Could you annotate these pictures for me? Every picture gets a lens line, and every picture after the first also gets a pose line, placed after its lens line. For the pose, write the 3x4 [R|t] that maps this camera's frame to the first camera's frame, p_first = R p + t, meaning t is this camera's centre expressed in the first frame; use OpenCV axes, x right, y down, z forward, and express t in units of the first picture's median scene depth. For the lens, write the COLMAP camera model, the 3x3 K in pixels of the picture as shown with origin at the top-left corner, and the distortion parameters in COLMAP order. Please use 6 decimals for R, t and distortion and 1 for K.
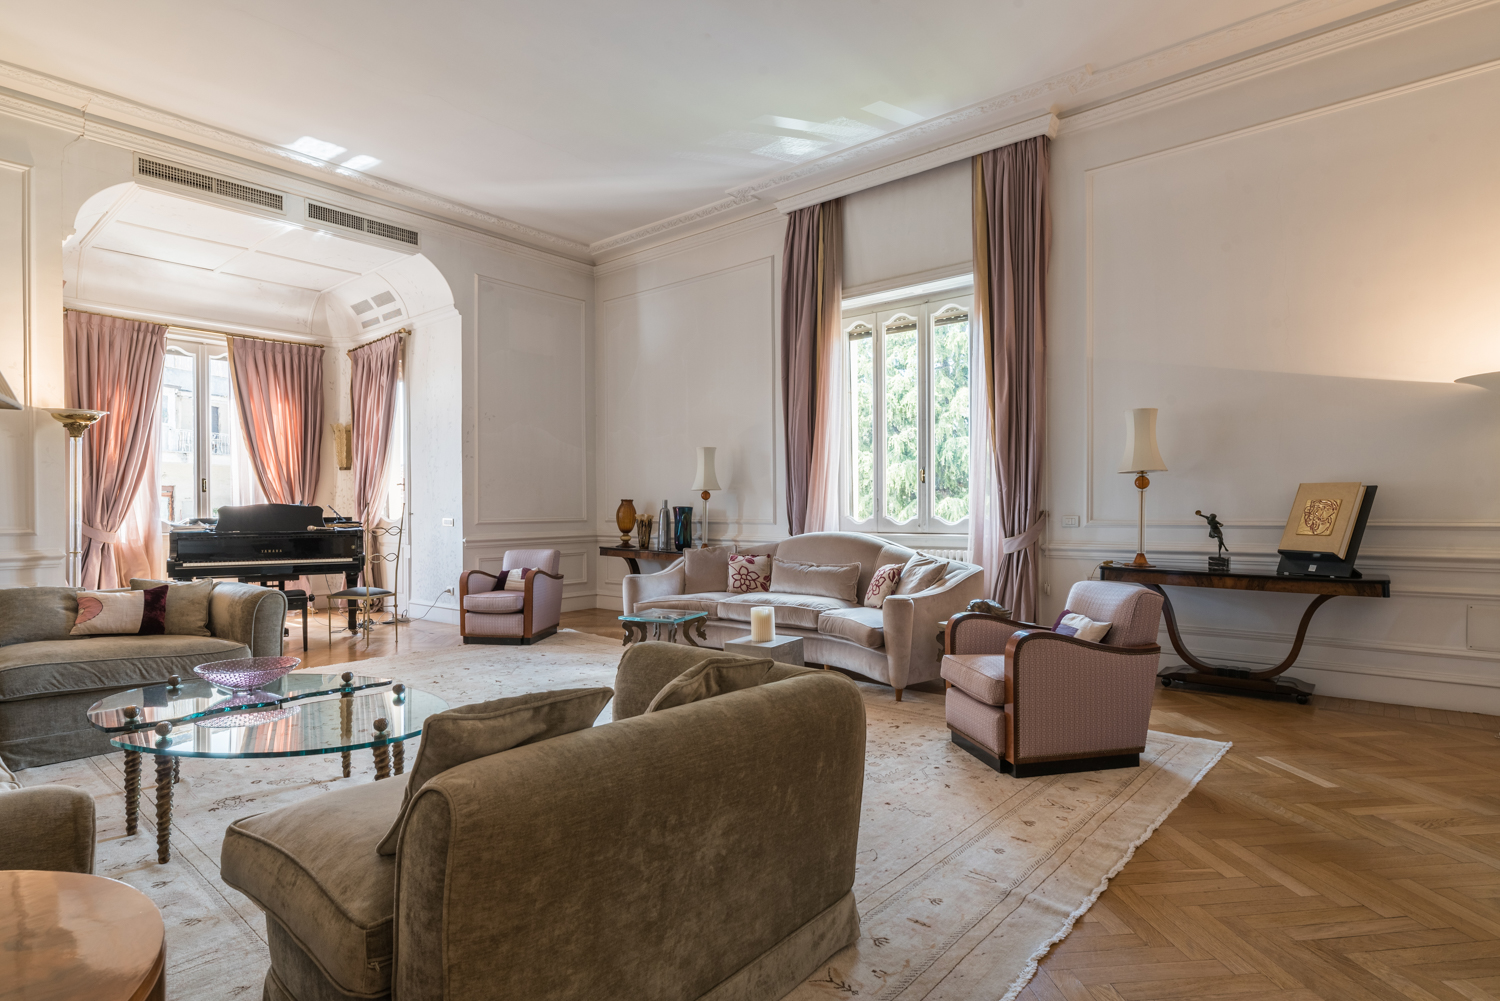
lens RADIAL K [[796.2, 0, 750.0], [0, 796.2, 500.5], [0, 0, 1]] dist [0.001204, 0.001267]
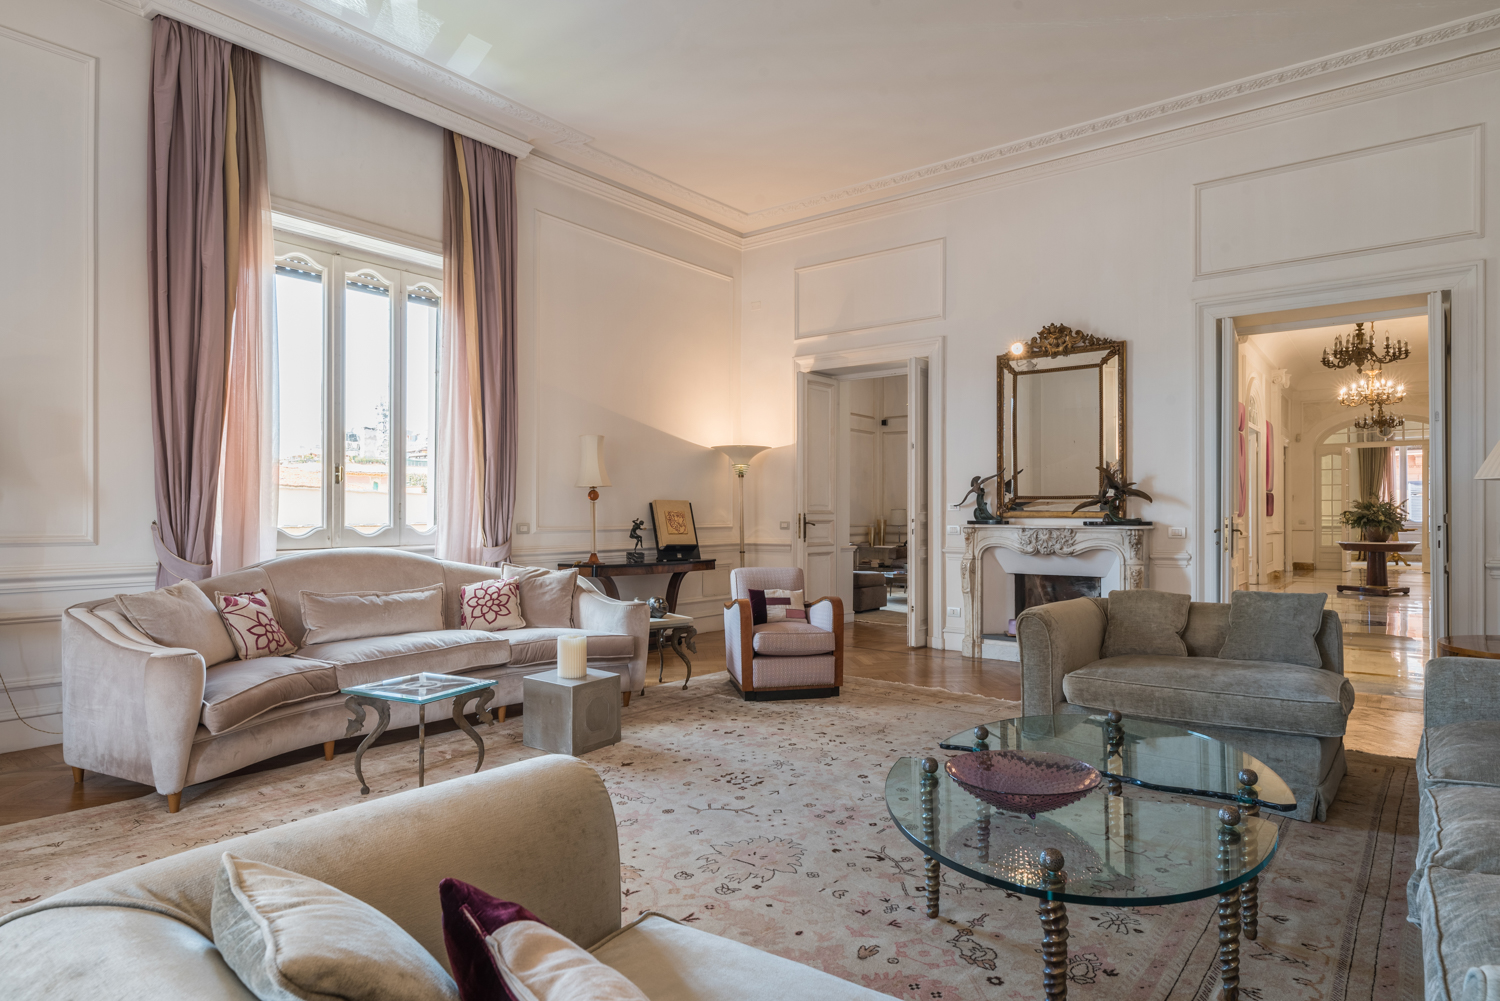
lens RADIAL K [[829.3, 0, 771.2], [0, 829.3, 515.5], [0, 0, 1]] dist [-0.003671, 0.000010]
pose [[-0.032968, 0.004835, 0.999445, -0.610712], [-0.007642, 0.999958, -0.005090, 0.009815], [-0.999427, -0.007805, -0.032930, 0.594819]]
